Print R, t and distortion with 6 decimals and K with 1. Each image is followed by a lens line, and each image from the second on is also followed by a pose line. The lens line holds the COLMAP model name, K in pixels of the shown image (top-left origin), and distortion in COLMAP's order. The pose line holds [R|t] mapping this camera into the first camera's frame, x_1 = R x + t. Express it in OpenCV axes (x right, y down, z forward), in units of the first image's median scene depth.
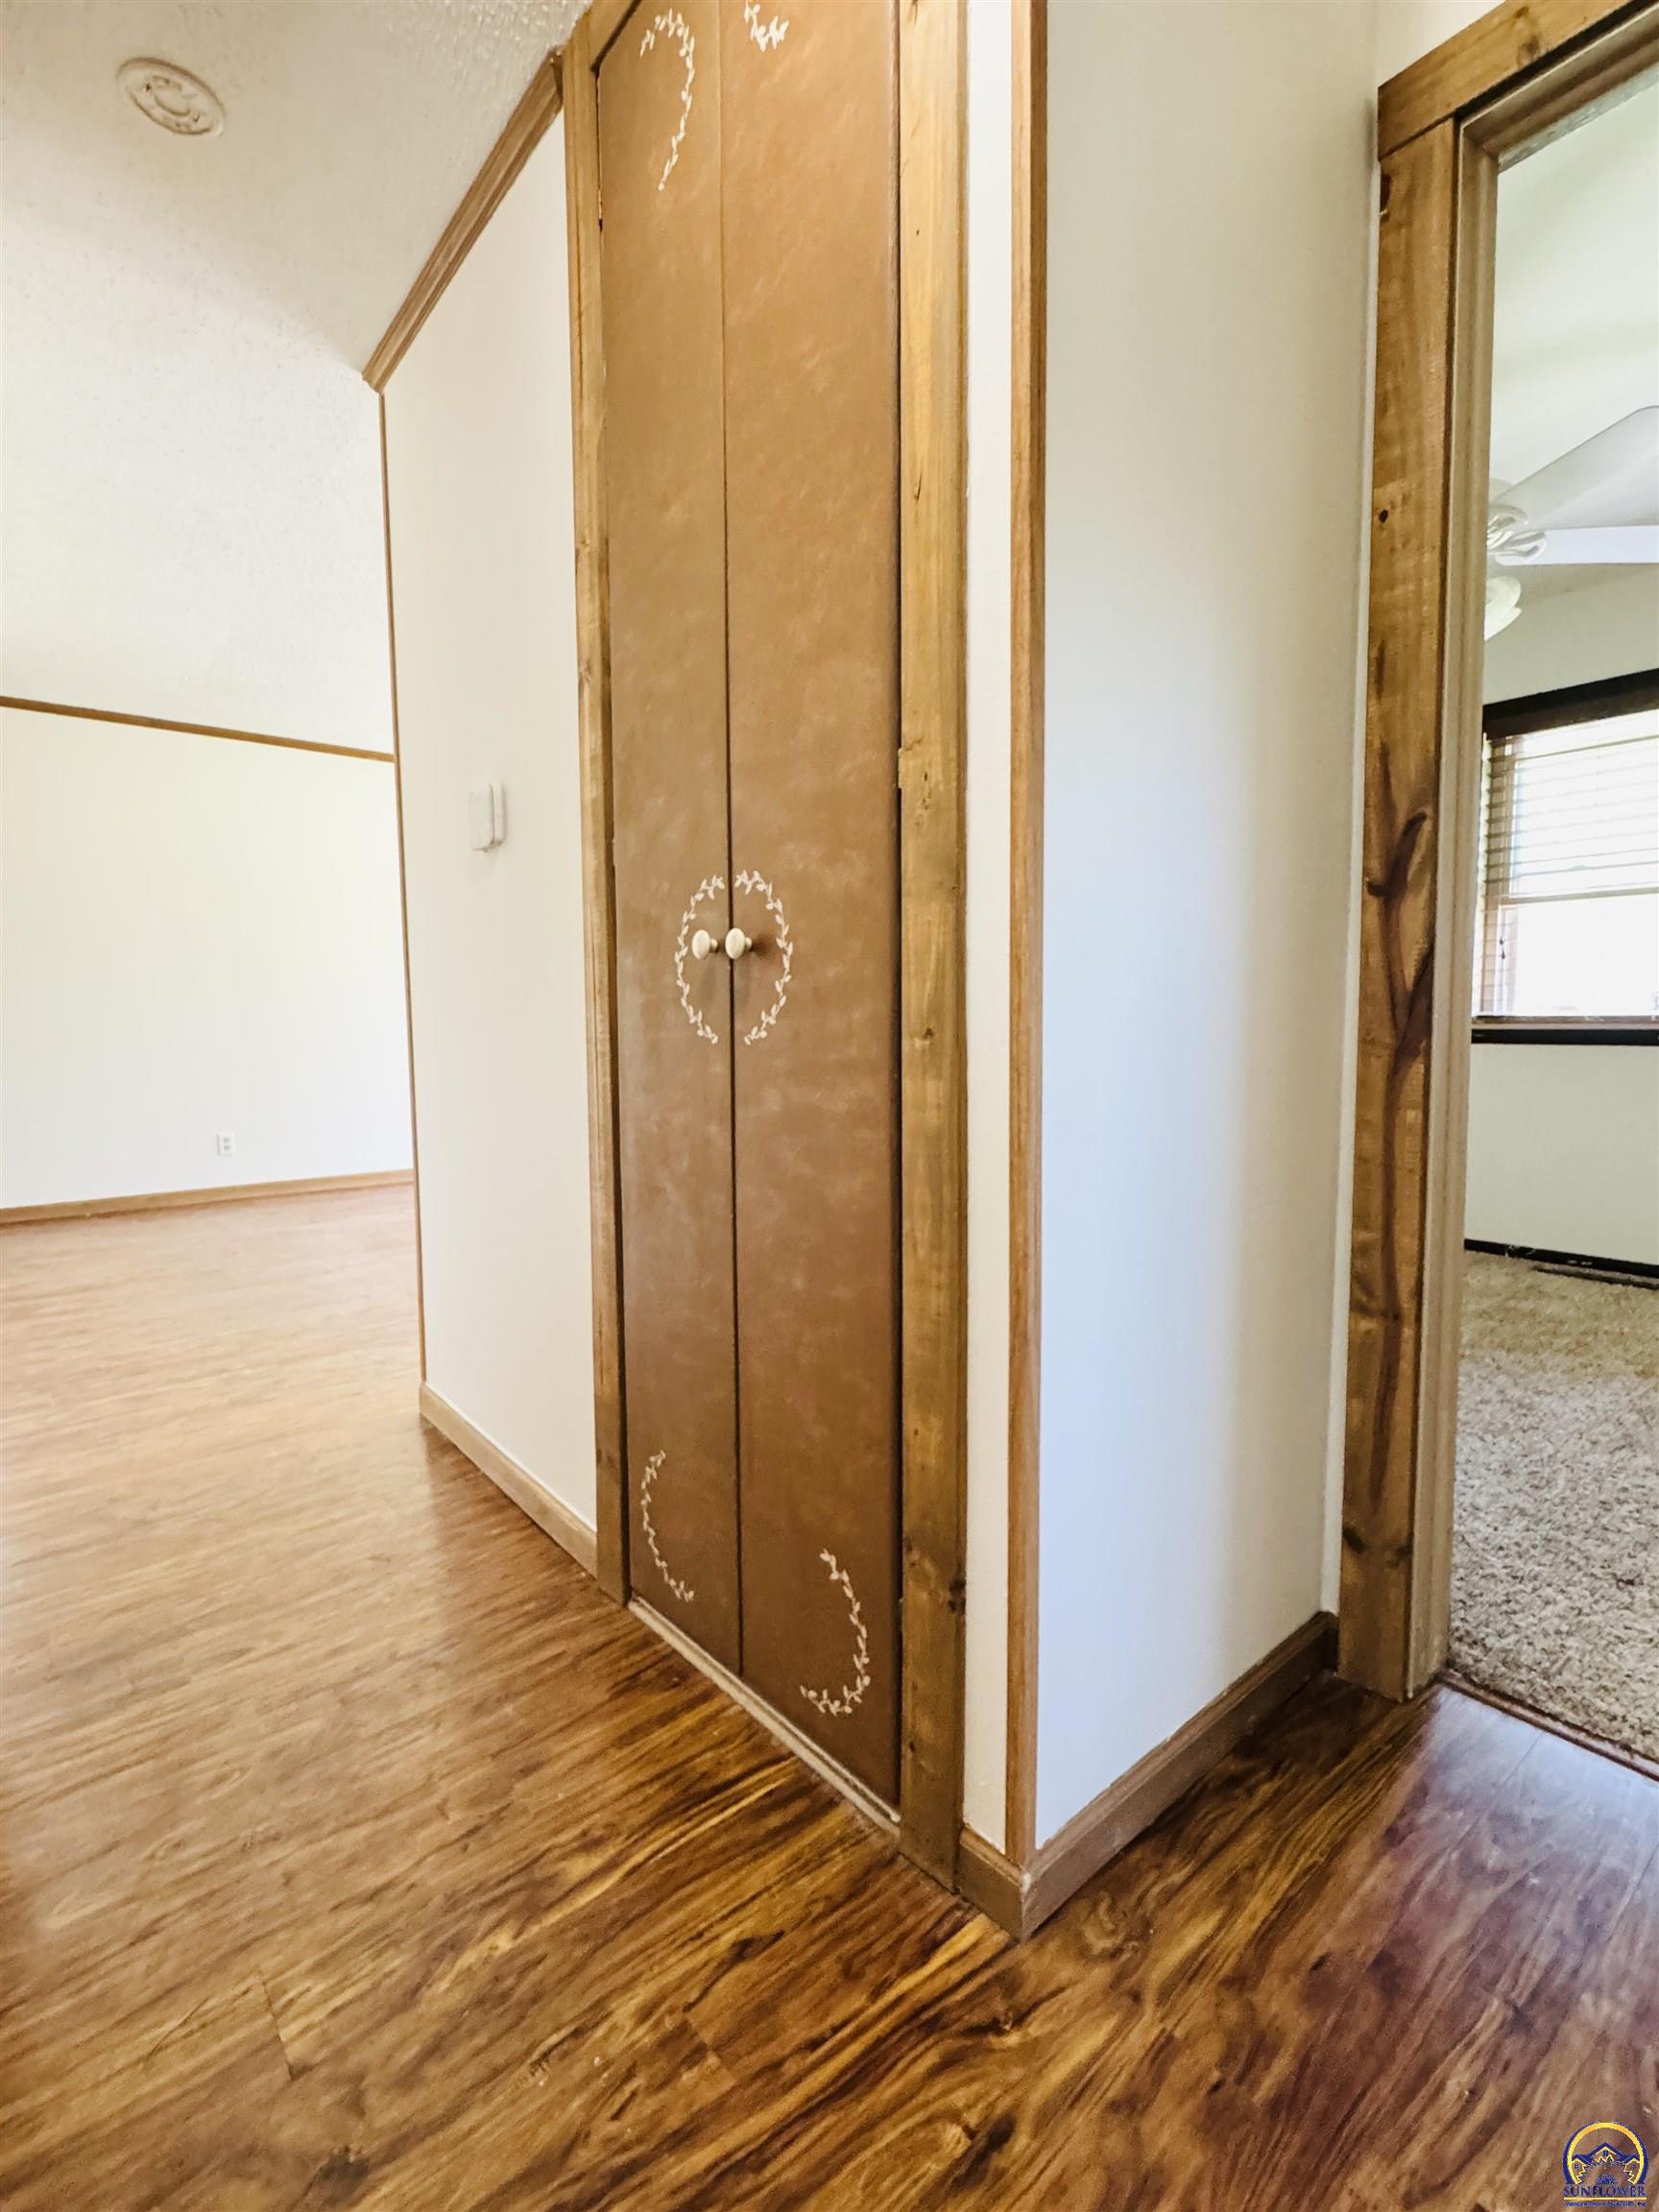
lens RADIAL K [[1044.9, 0, 828.2], [0, 1044.9, 1101.9], [0, 0, 1]] dist [-0.004379, 0.000159]
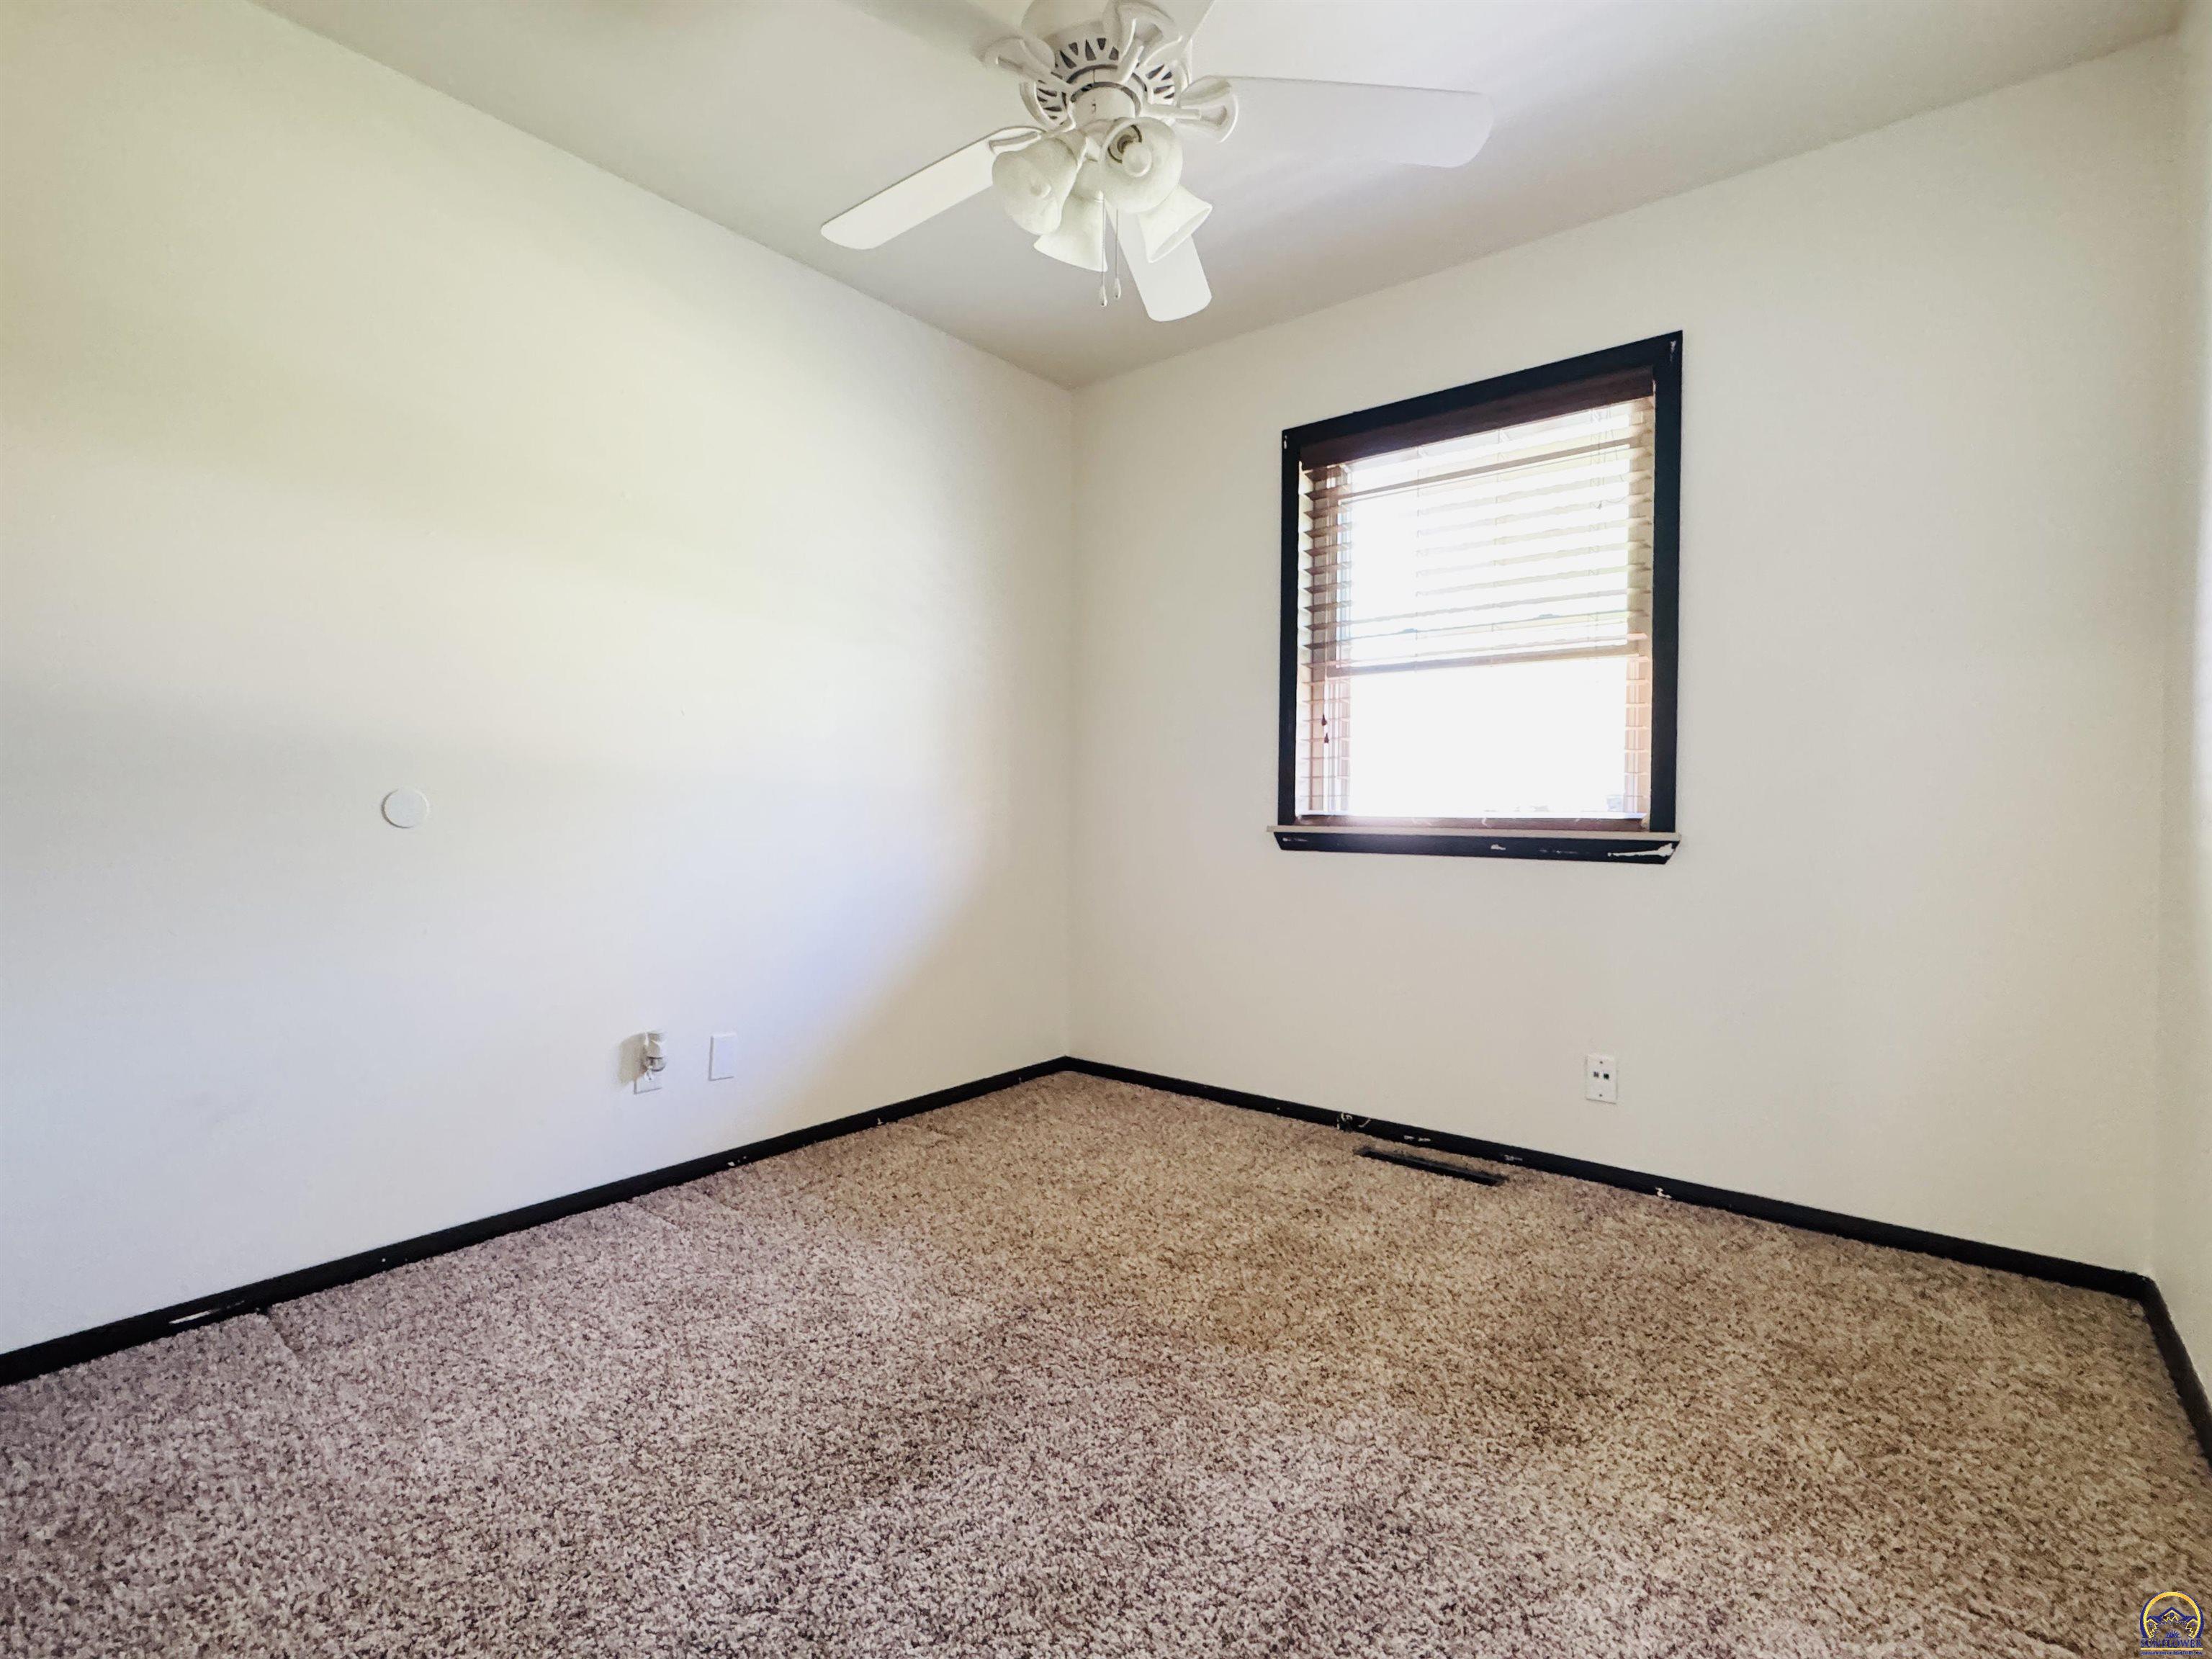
lens RADIAL K [[1044.9, 0, 1098.8], [0, 1044.9, 816.3], [0, 0, 1]] dist [-0.004379, 0.000159]
pose [[0.979491, 0.013564, 0.201030, 0.319620], [0.000021, 0.997725, -0.067422, -0.029130], [-0.201487, 0.066043, 0.977262, 0.269392]]
